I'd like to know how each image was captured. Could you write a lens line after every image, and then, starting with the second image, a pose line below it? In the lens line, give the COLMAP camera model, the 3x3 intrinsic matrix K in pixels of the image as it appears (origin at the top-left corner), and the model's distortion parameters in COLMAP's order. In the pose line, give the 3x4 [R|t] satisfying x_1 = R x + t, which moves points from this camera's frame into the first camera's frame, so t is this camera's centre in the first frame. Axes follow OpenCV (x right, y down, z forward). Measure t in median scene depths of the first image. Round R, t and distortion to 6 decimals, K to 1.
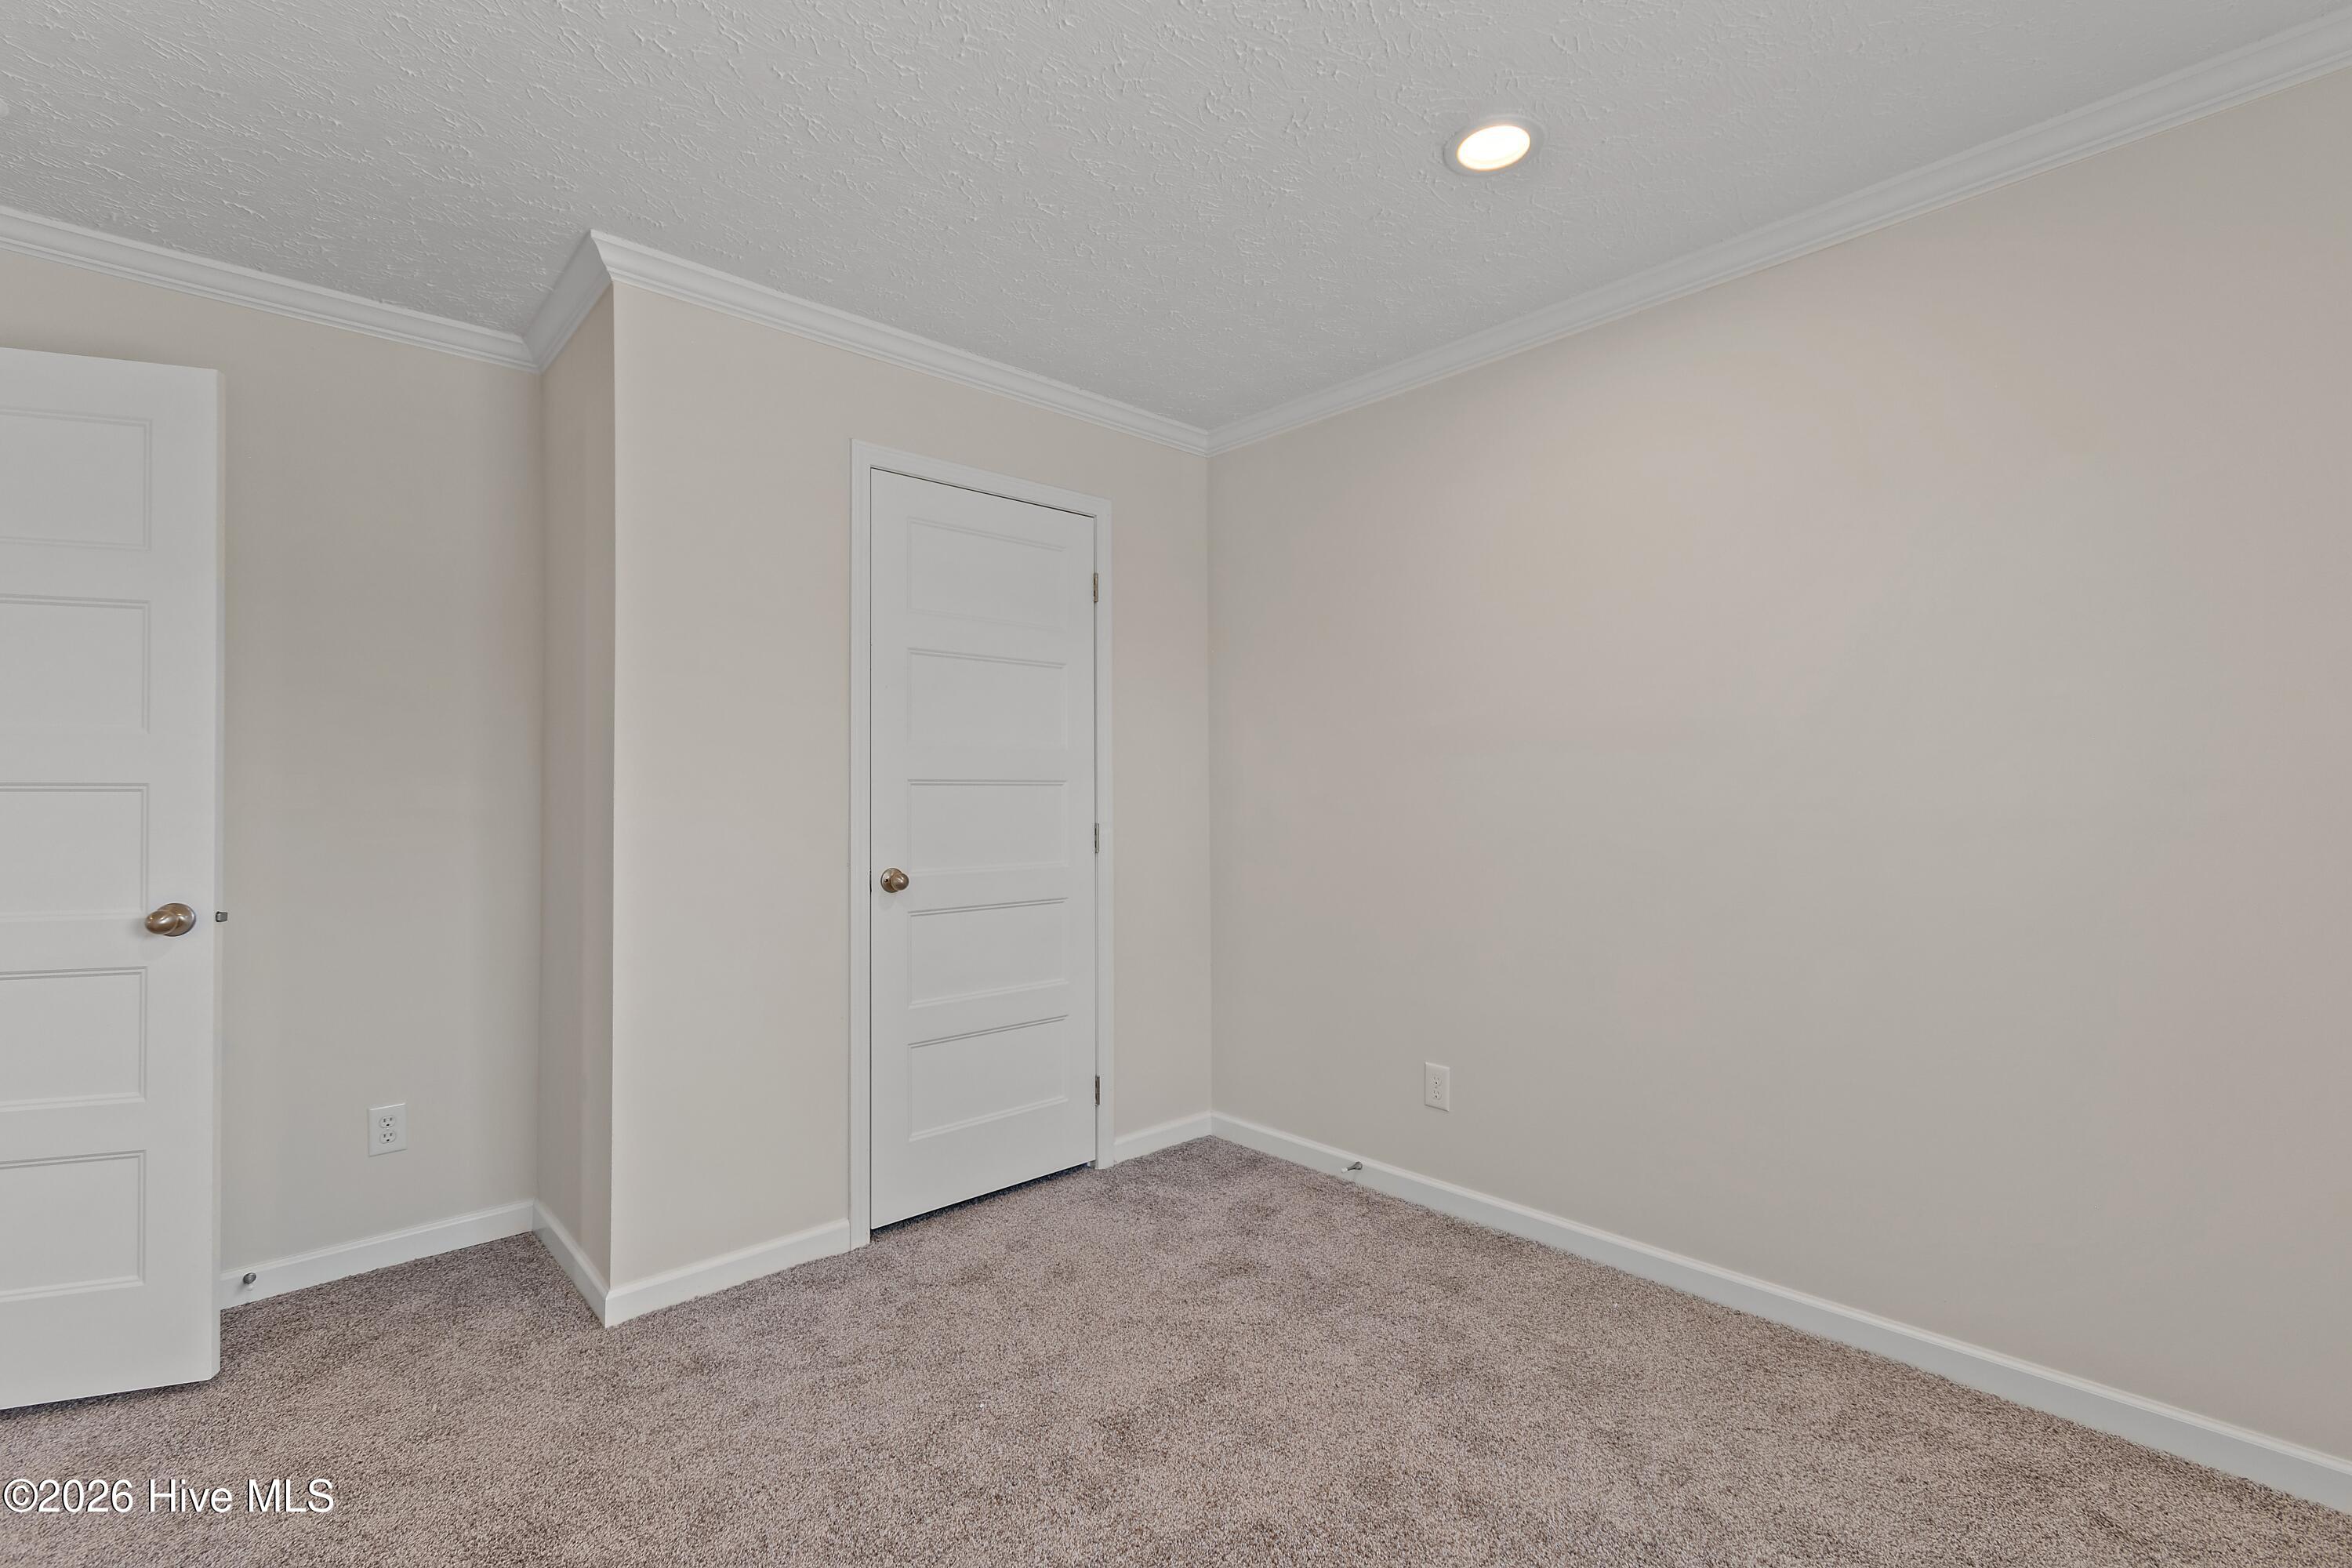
lens RADIAL K [[1039.2, 0, 1176.0], [0, 1039.2, 784.0], [0, 0, 1]] dist [0.004454, 0.000378]
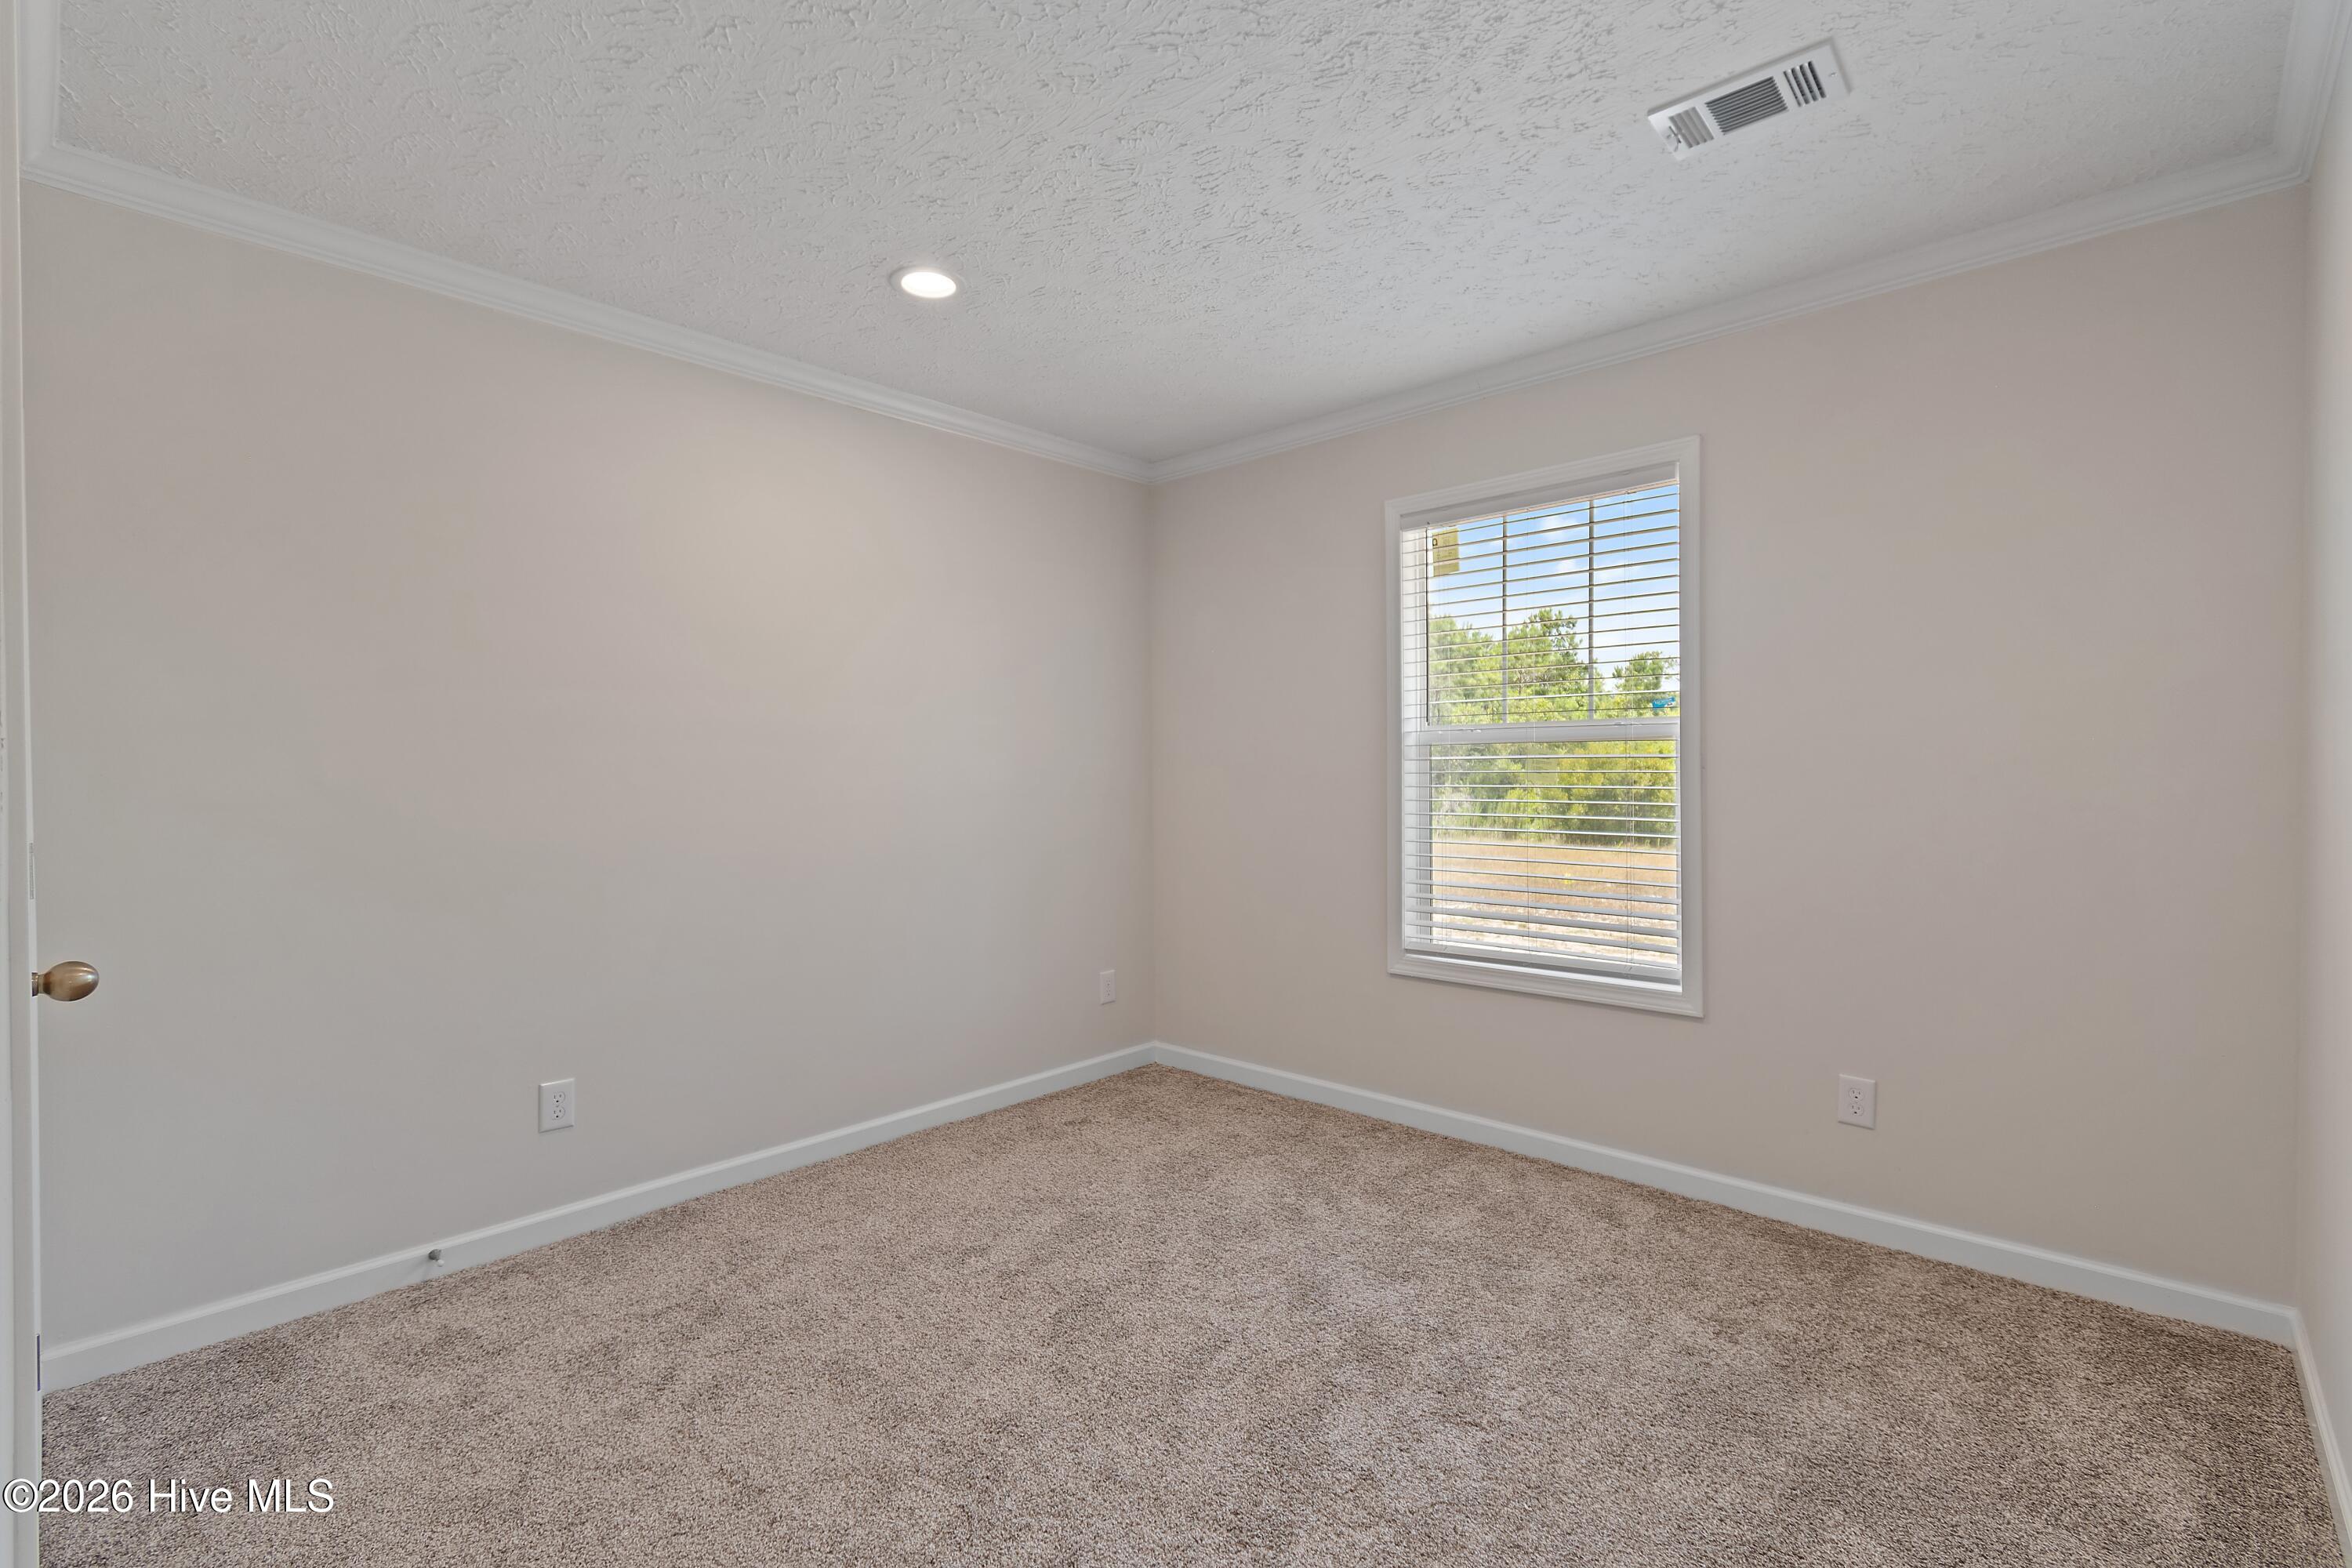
lens RADIAL K [[1039.2, 0, 1176.0], [0, 1039.2, 784.0], [0, 0, 1]] dist [0.004454, 0.000378]
pose [[-0.081312, 0.000628, 0.996688, -0.690924], [-0.006789, 0.999976, -0.001184, 0.007165], [-0.996666, -0.006863, -0.081306, 0.529176]]
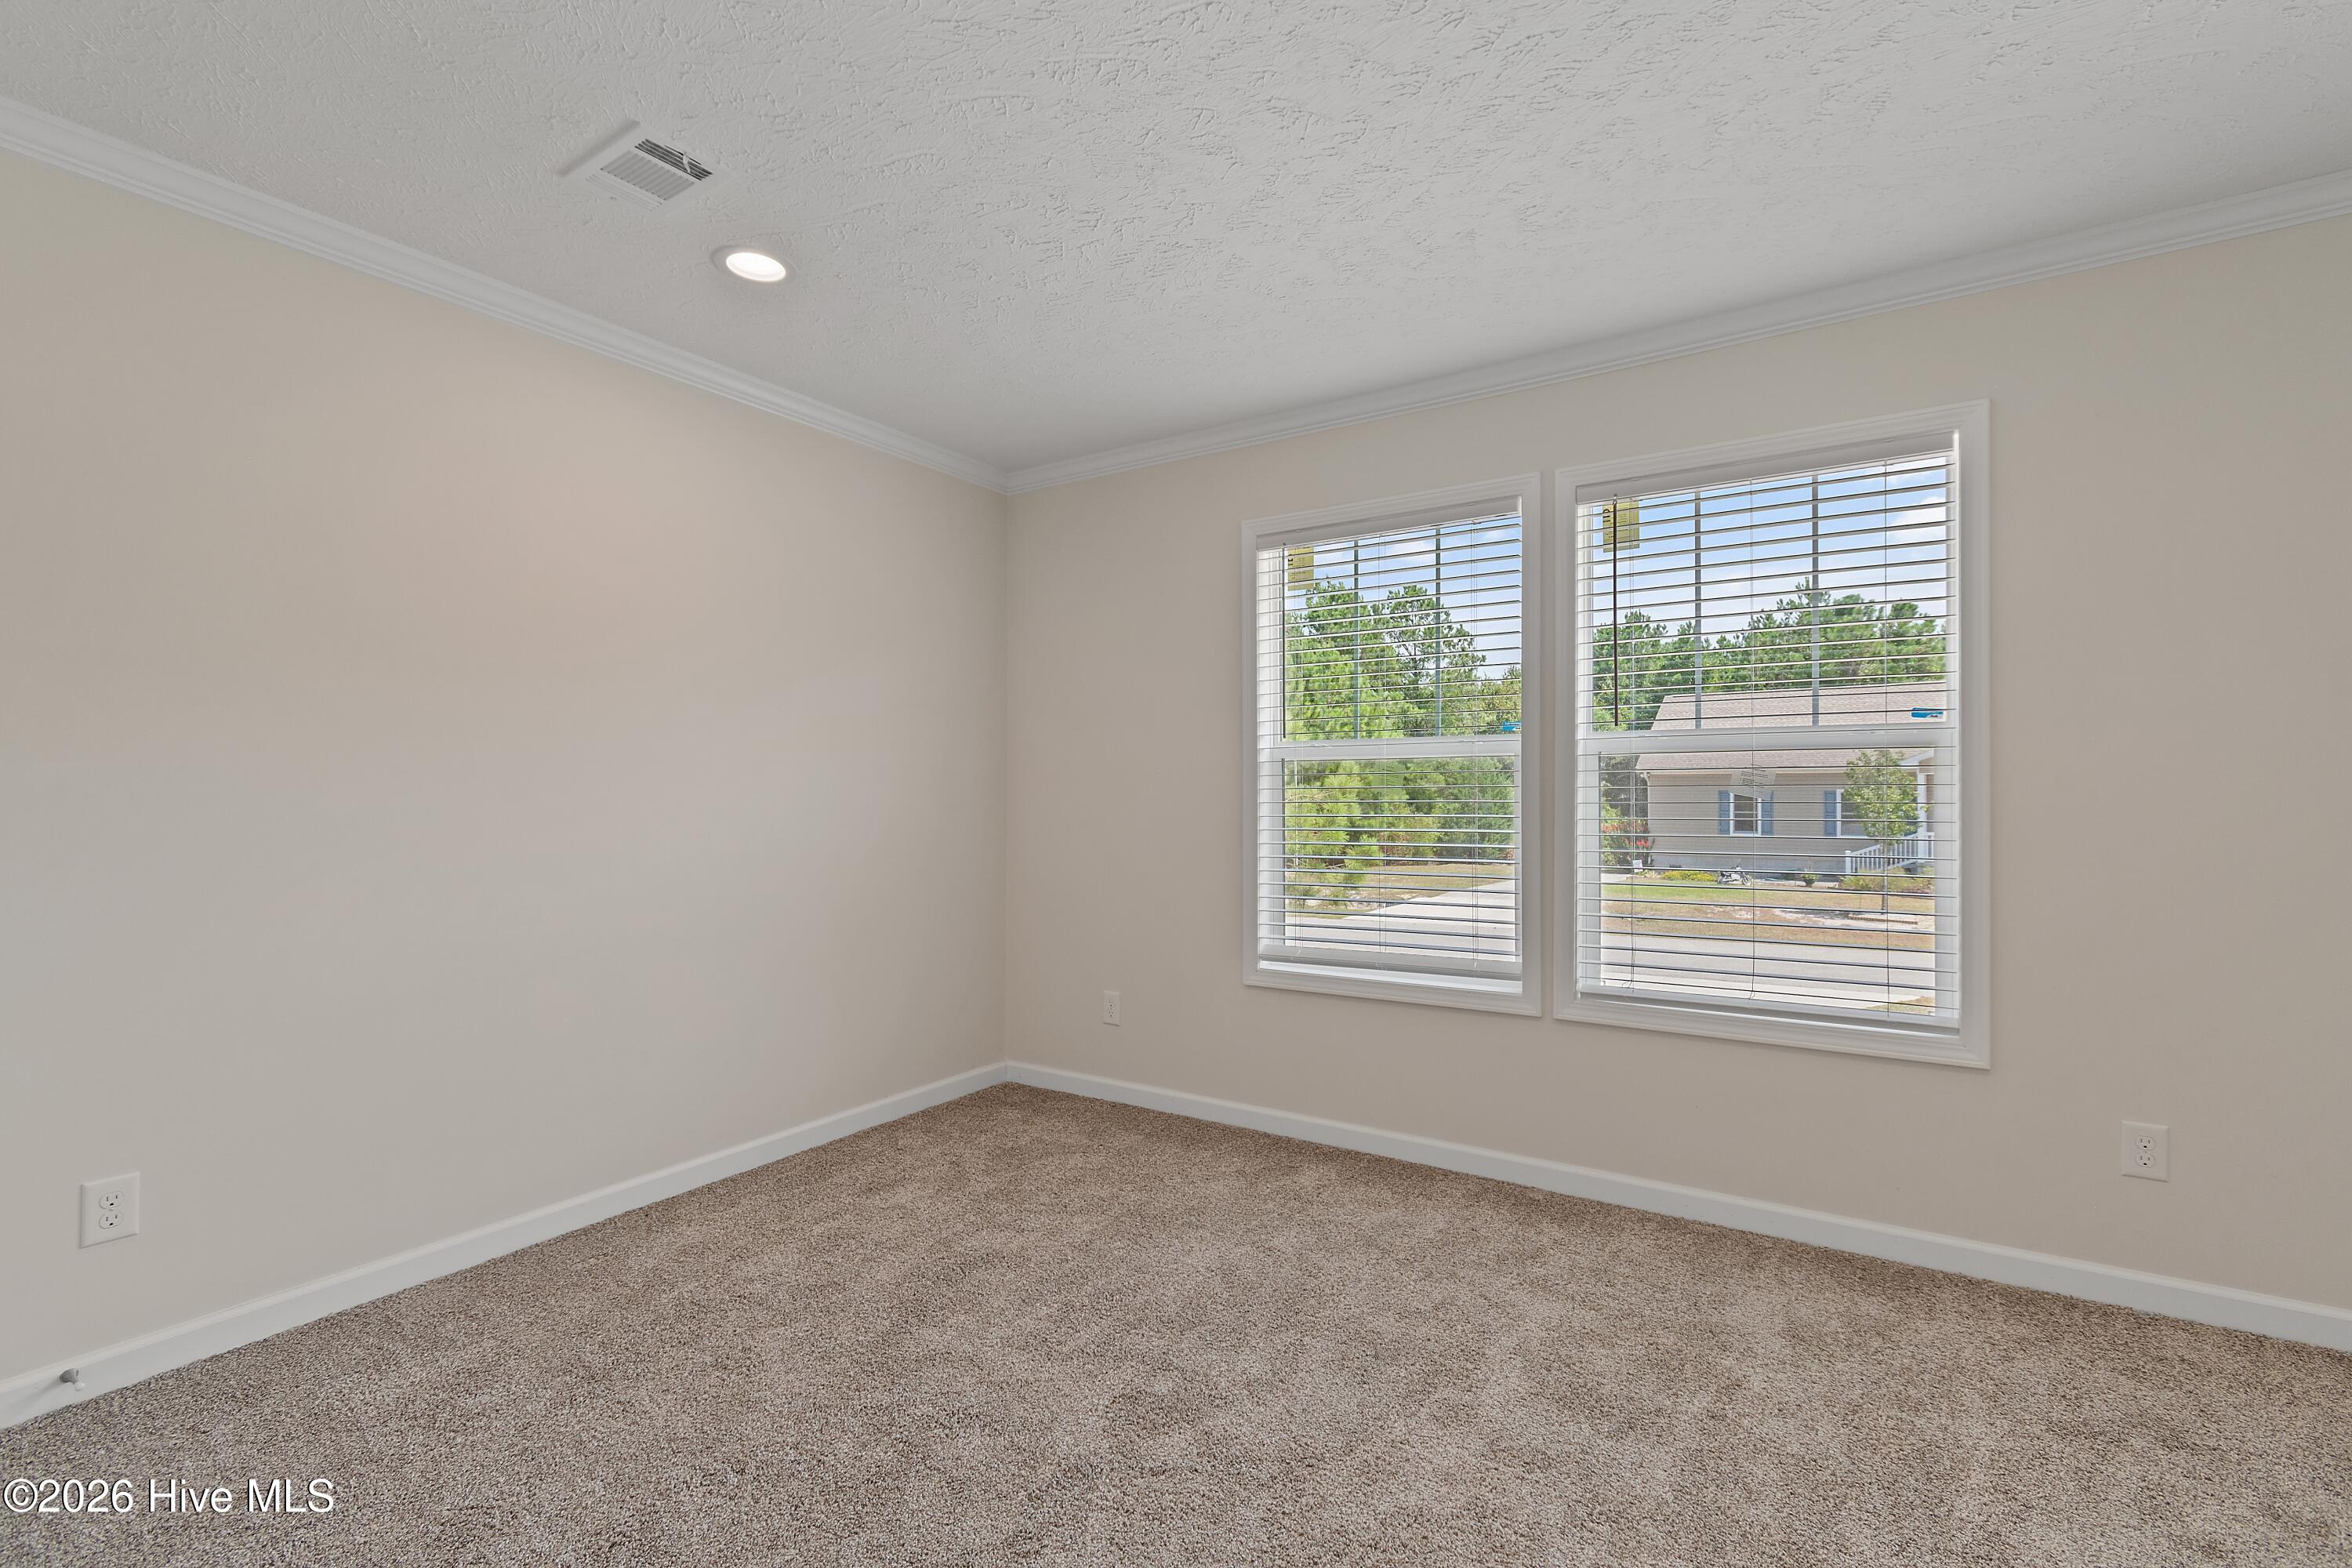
lens RADIAL K [[998.6, 0, 1176.0], [0, 998.6, 784.0], [0, 0, 1]] dist [0.041594, 0.000447]
pose [[-0.268795, 0.013980, 0.963096, -0.679574], [-0.004037, 0.999870, -0.015641, 0.007257], [-0.963189, -0.008092, -0.268704, 0.540394]]
